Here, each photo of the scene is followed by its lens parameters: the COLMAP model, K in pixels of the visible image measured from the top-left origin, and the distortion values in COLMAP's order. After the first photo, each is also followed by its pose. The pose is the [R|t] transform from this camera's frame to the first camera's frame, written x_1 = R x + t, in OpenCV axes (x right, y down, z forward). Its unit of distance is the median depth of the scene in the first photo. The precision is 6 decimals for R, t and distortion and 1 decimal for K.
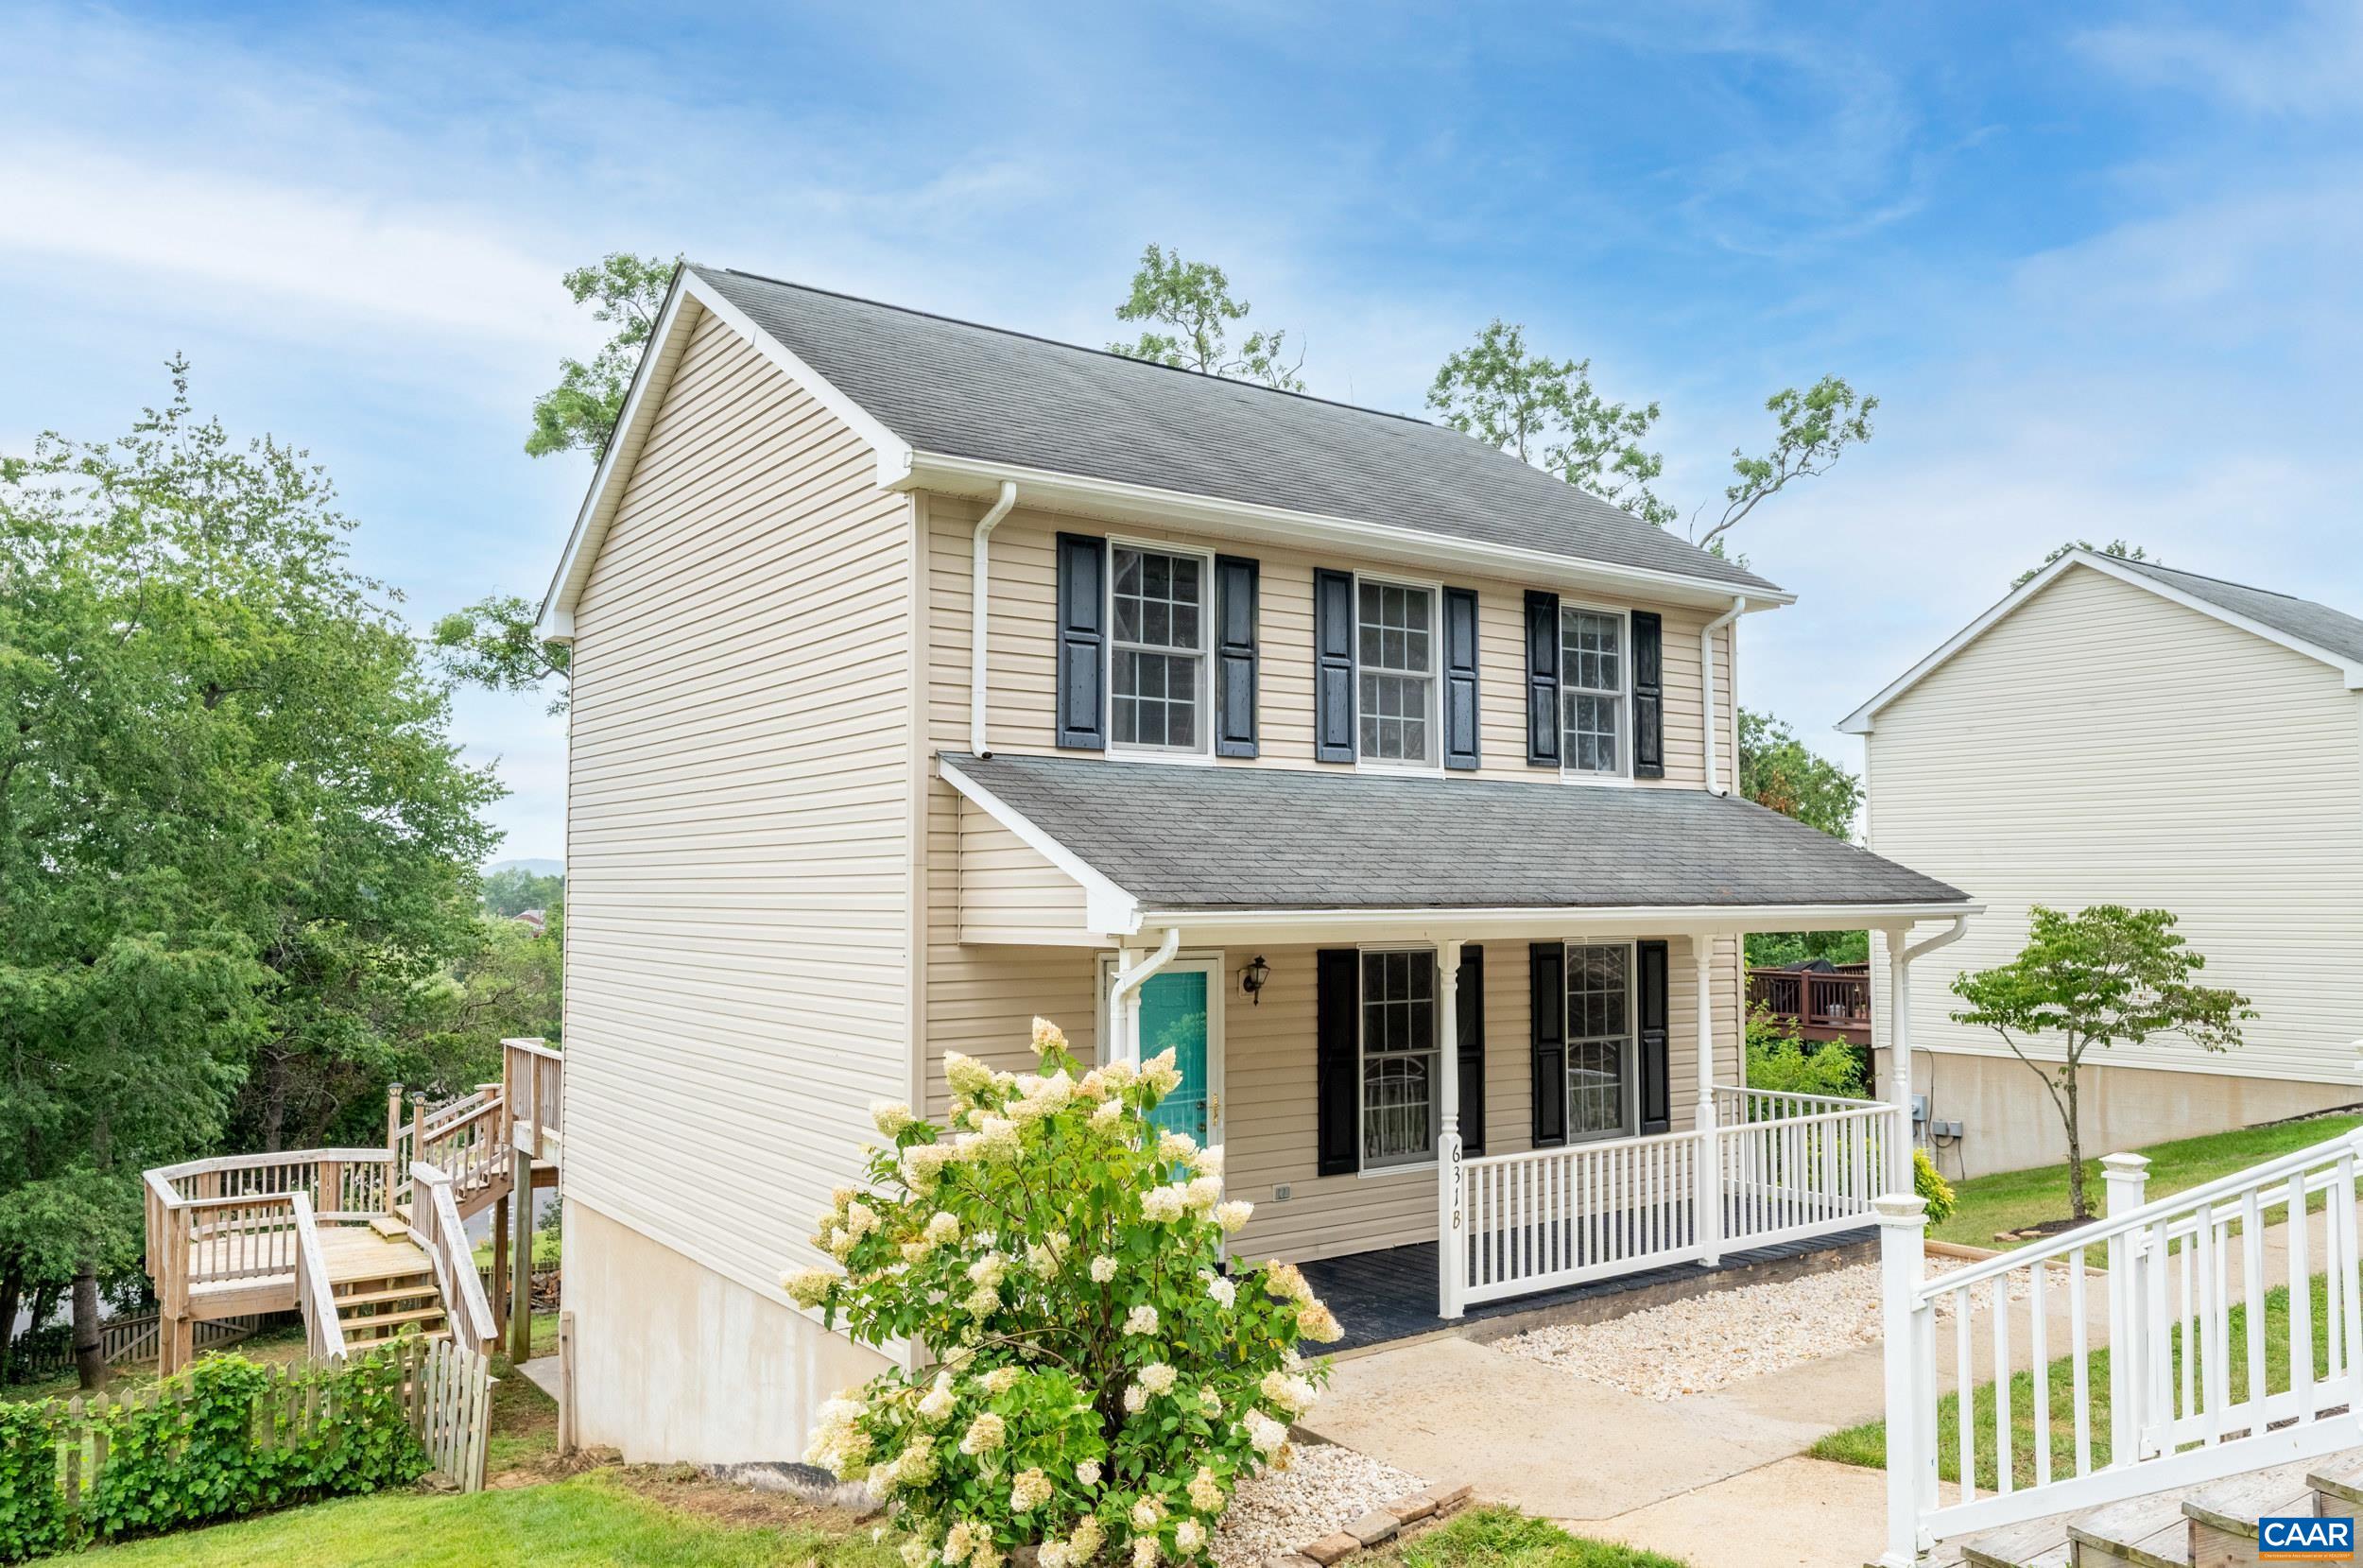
lens RADIAL K [[1711.0, 0, 1167.1], [0, 1711.0, 792.5], [0, 0, 1]] dist [-0.006537, 0.001212]
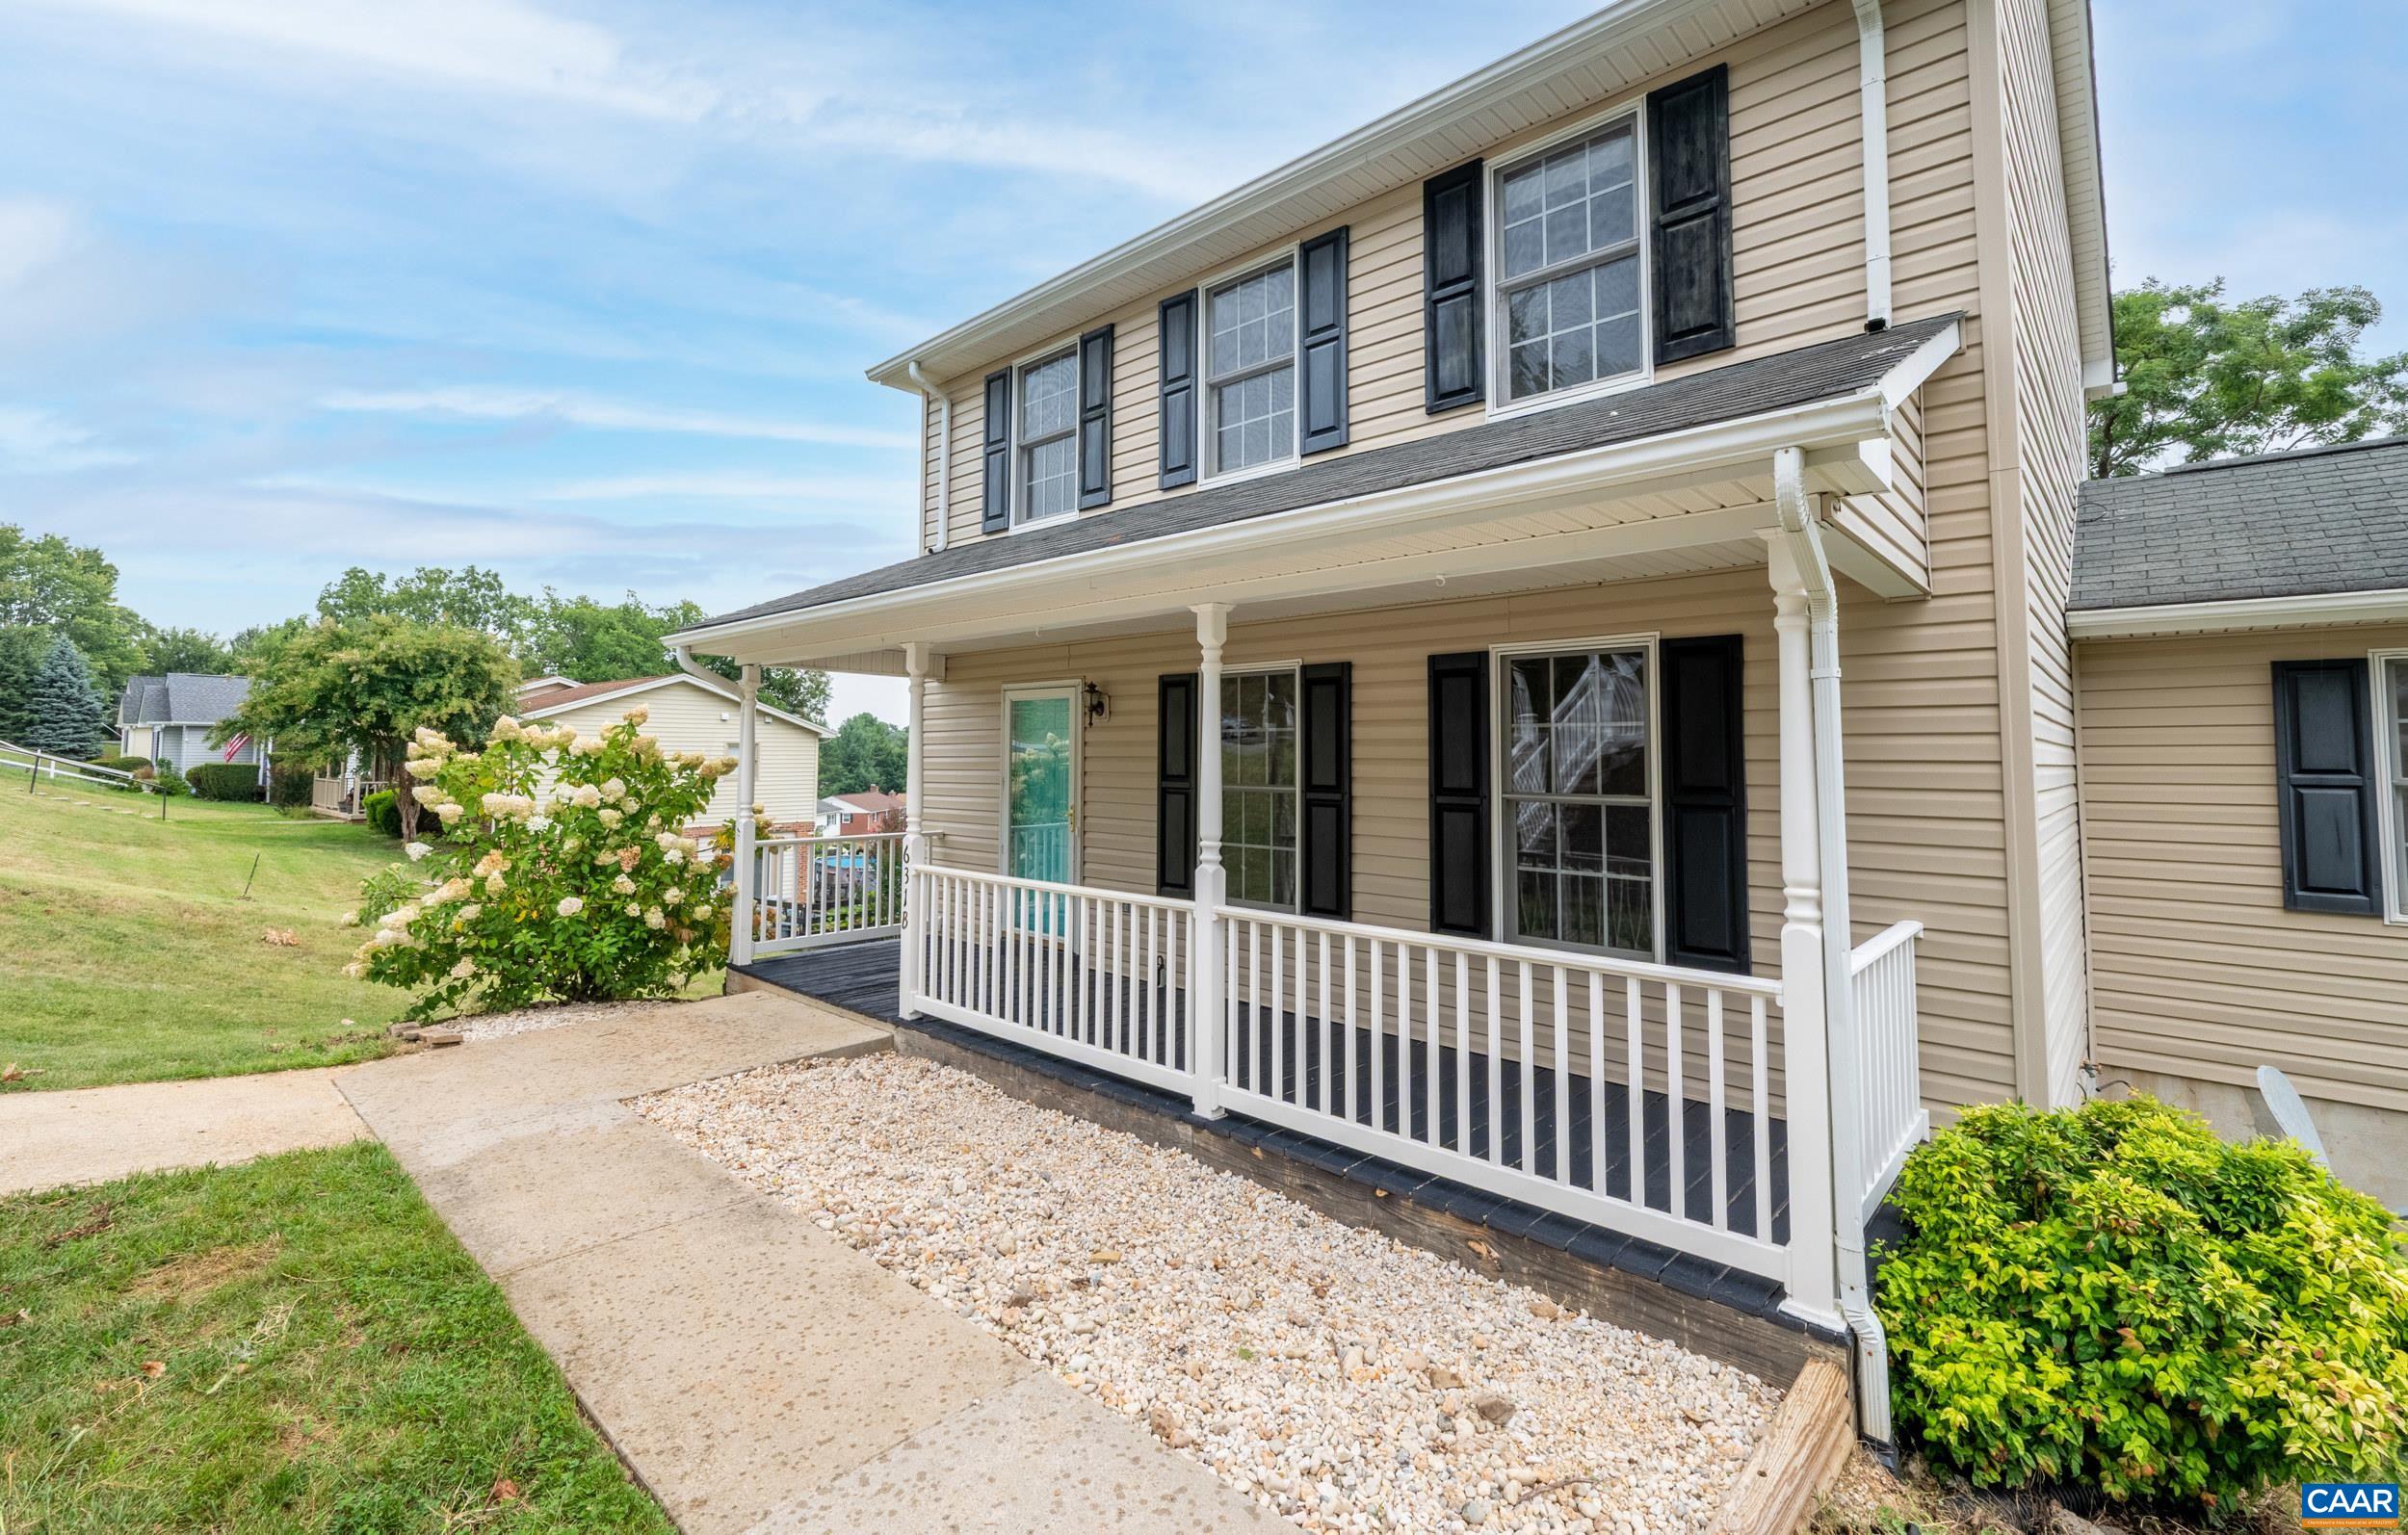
lens RADIAL K [[1026.8, 0, 1187.1], [0, 1026.8, 691.7], [0, 0, 1]] dist [-0.001957, -0.000573]
pose [[0.201107, -0.059442, -0.977764, 0.663814], [0.051853, 0.997404, -0.049971, 0.128765], [0.978196, -0.040651, 0.203667, 0.868360]]
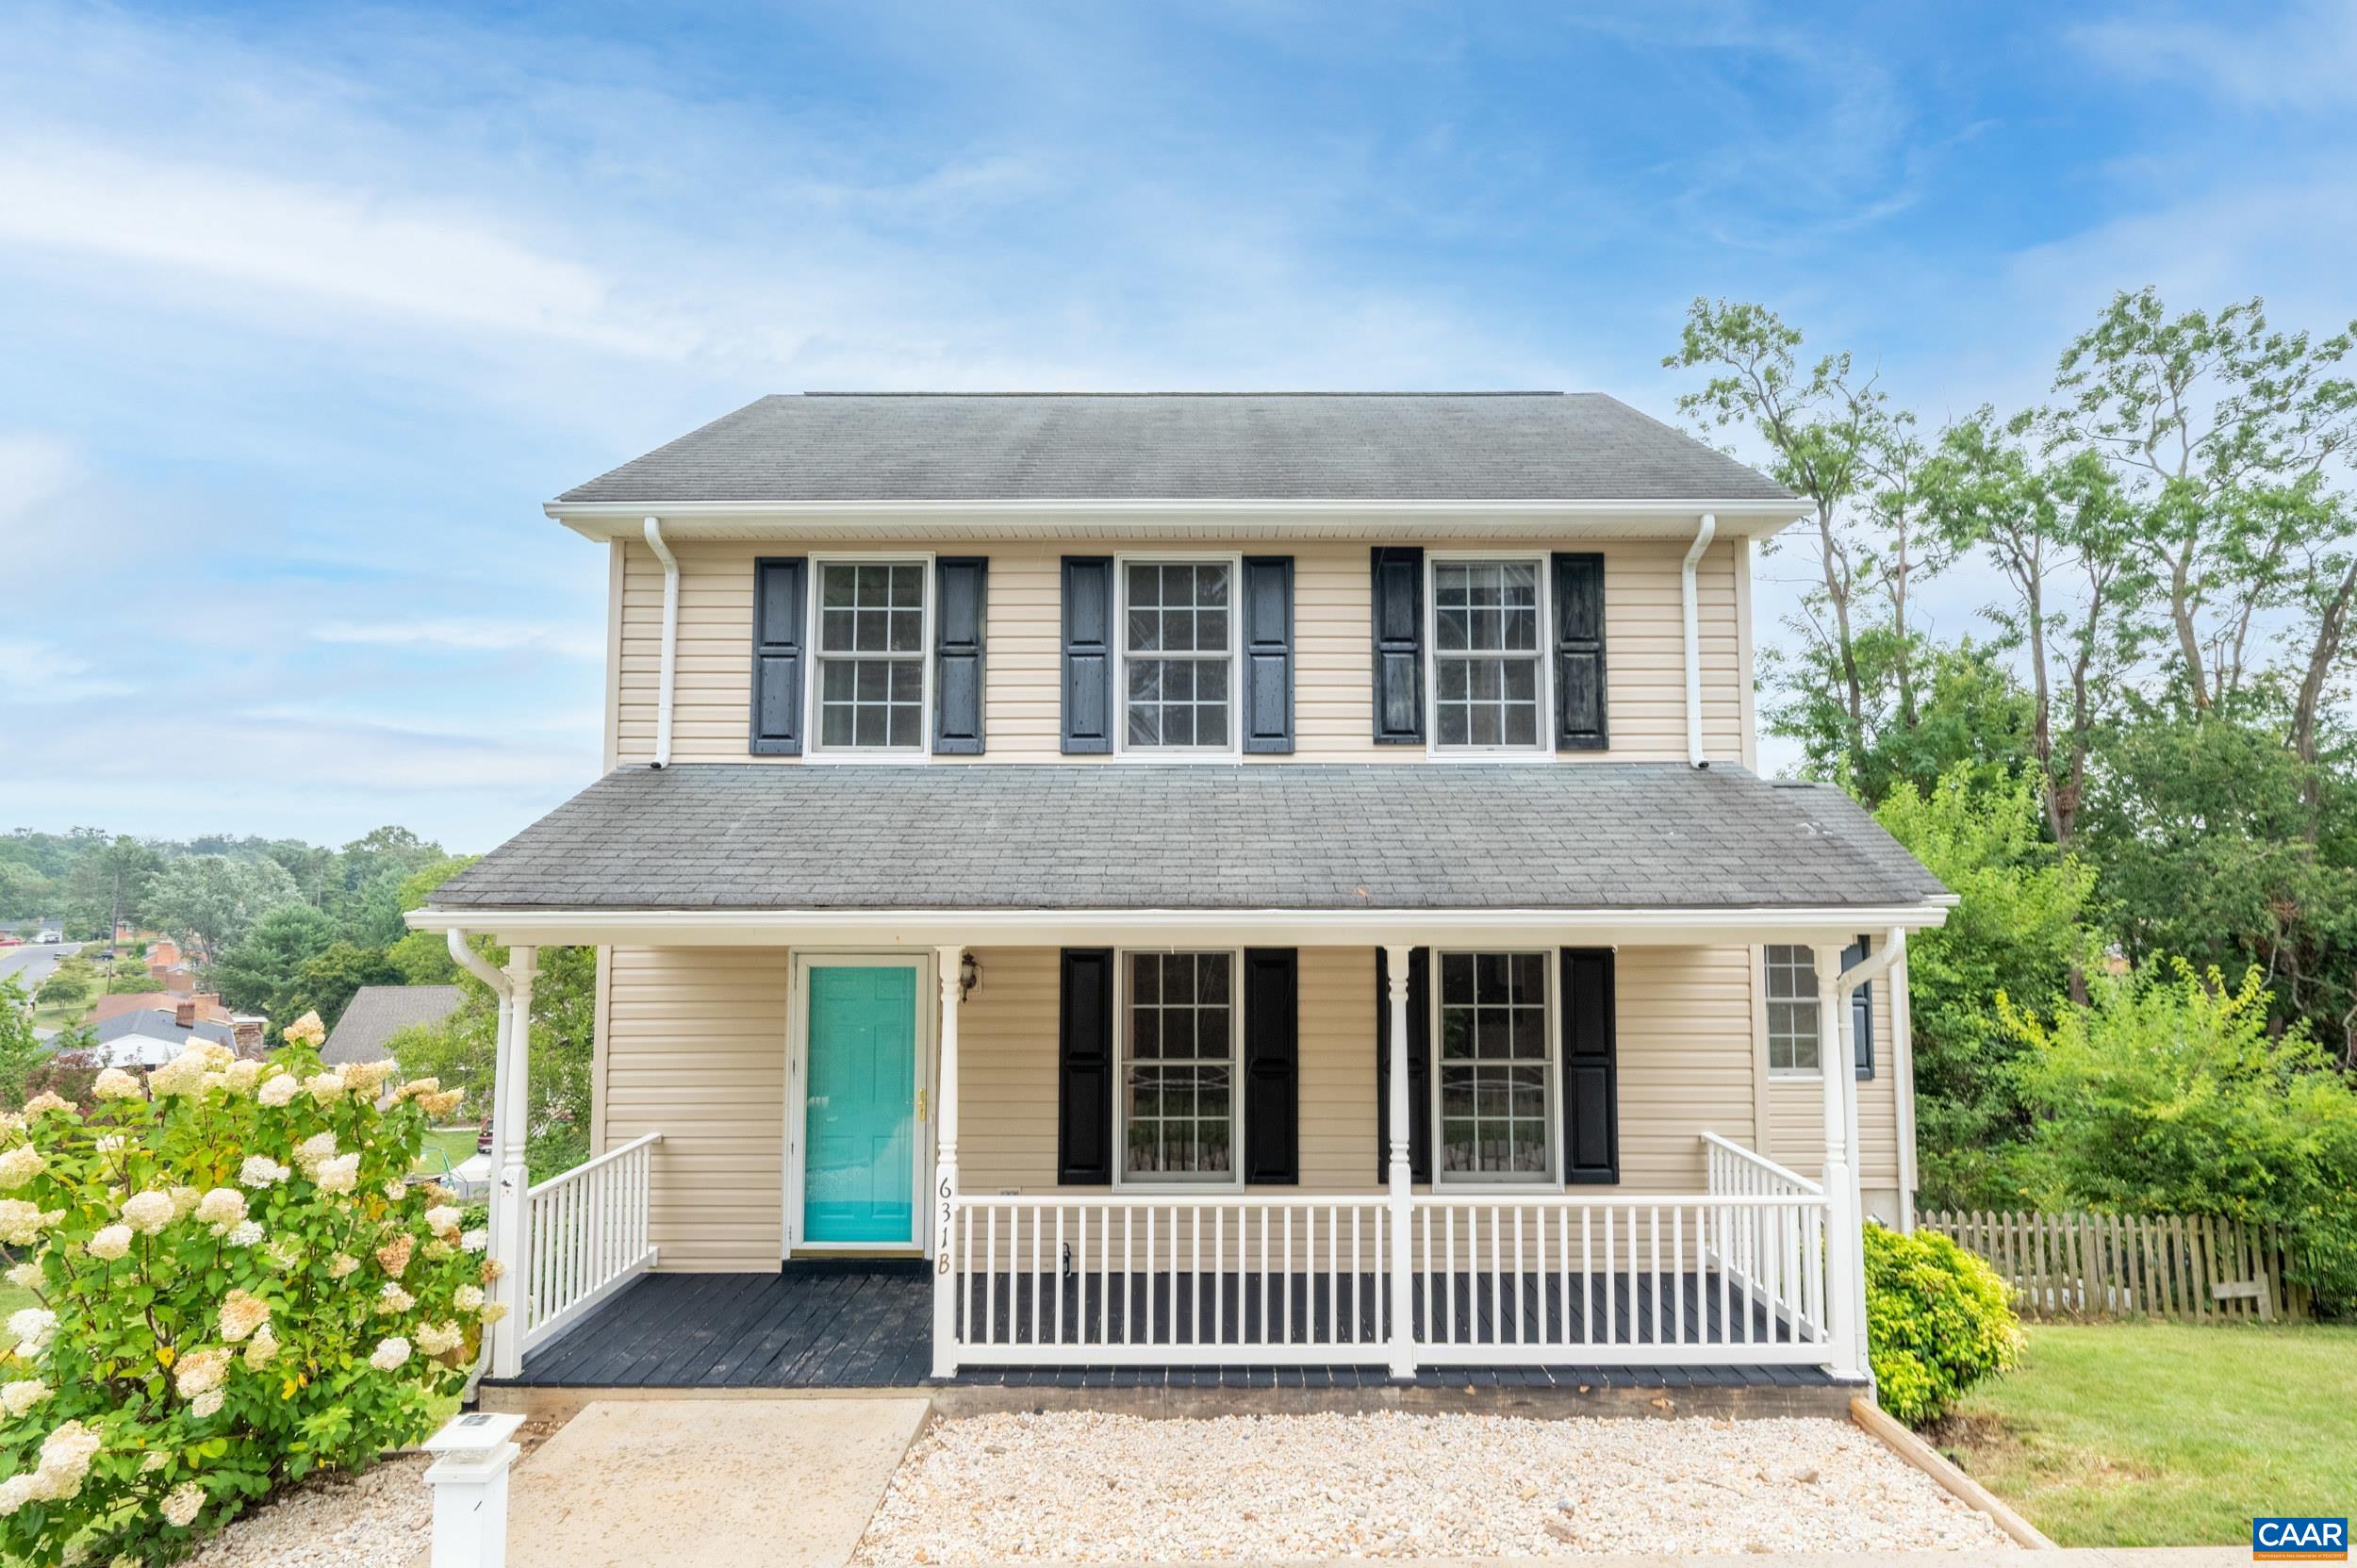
lens RADIAL K [[1239.0, 0, 1190.7], [0, 1239.0, 775.8], [0, 0, 1]] dist [-0.008996, 0.001405]
pose [[0.814885, -0.045832, -0.577808, 0.542570], [0.033439, 0.998926, -0.032076, 0.019063], [0.578658, 0.006817, 0.815542, 0.458241]]
